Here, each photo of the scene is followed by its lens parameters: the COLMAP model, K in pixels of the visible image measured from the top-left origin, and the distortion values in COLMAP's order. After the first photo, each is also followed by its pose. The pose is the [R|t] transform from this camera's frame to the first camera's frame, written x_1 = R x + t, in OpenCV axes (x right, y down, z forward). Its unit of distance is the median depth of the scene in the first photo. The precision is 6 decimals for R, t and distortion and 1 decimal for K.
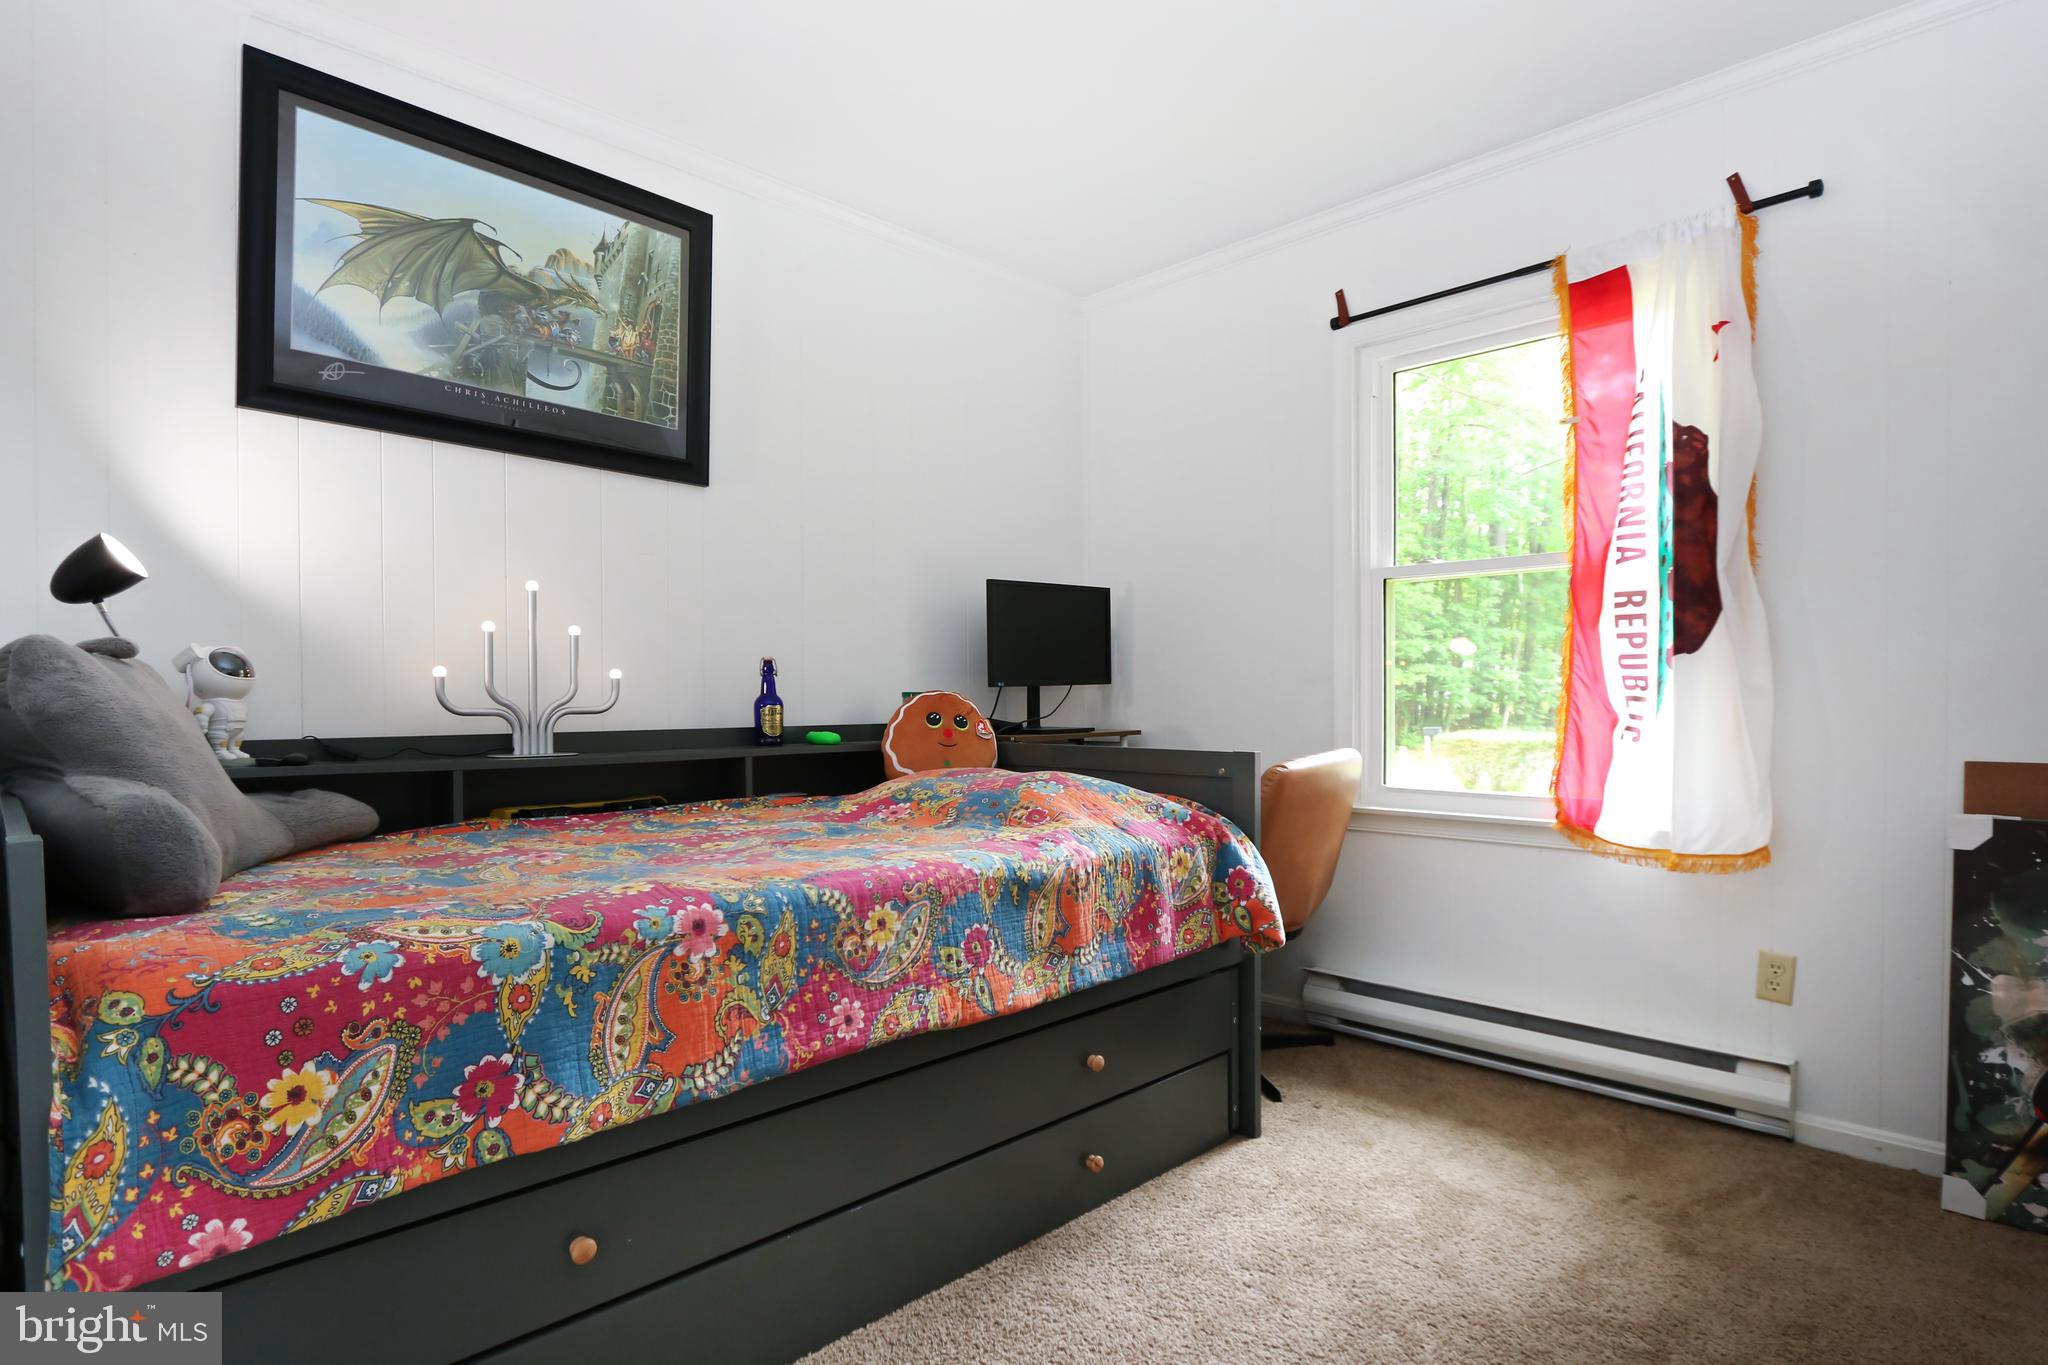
lens RADIAL K [[1105.5, 0, 1024.0], [0, 1105.5, 682.5], [0, 0, 1]] dist [-0.006535, -0.000942]
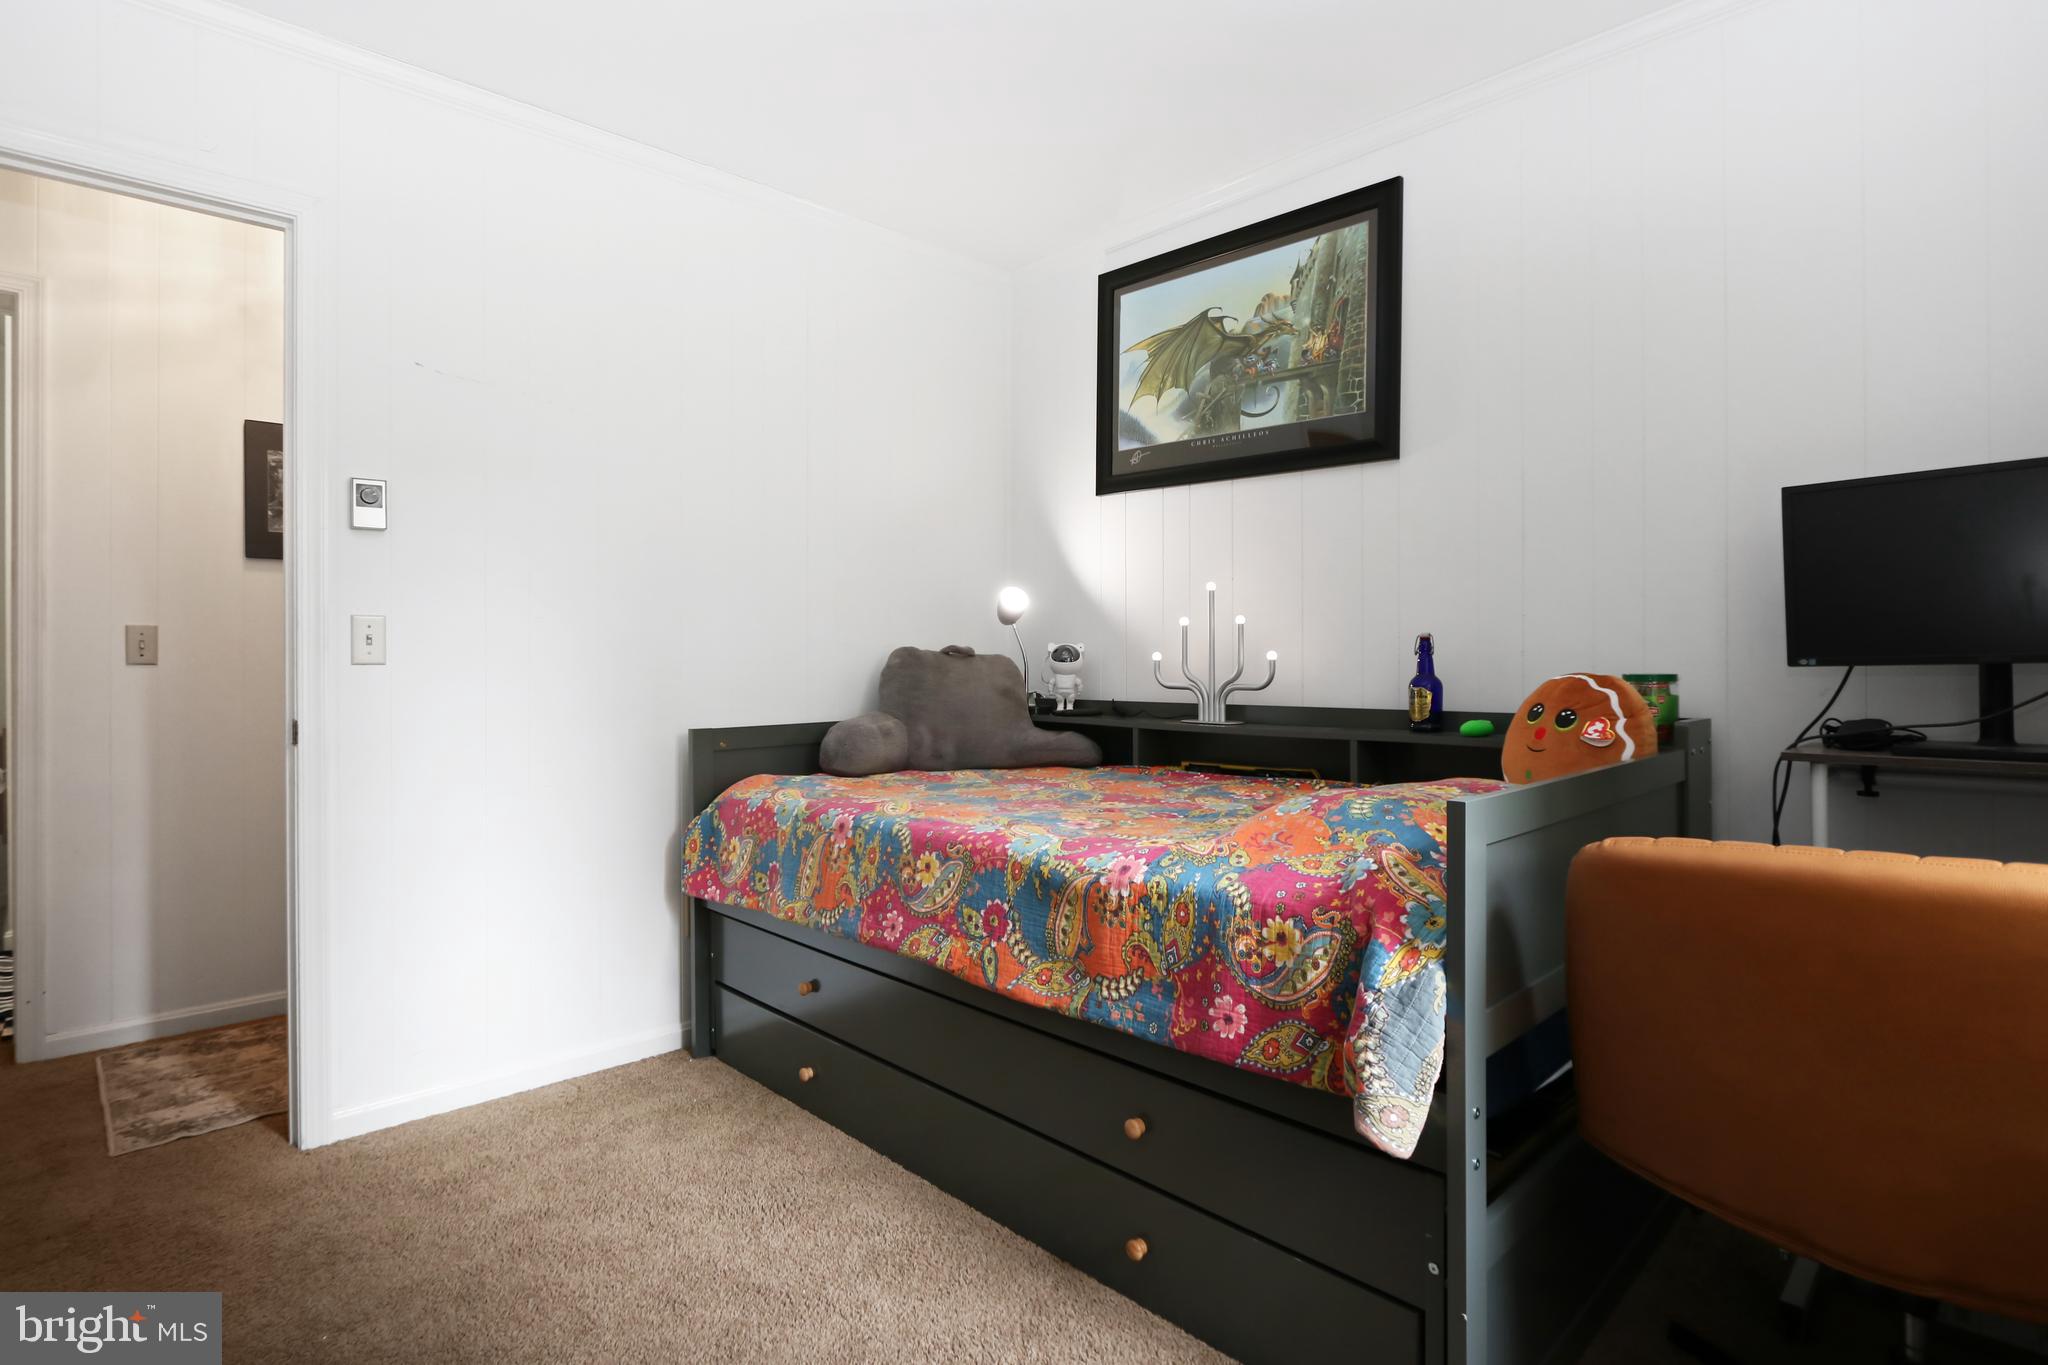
lens RADIAL K [[1054.0, 0, 1023.0], [0, 1054.0, 640.1], [0, 0, 1]] dist [-0.022698, -0.000145]
pose [[-0.041996, -0.014424, -0.999014, 0.841650], [0.017784, 0.999727, -0.015182, -0.013693], [0.998959, -0.018404, -0.041728, 0.926615]]
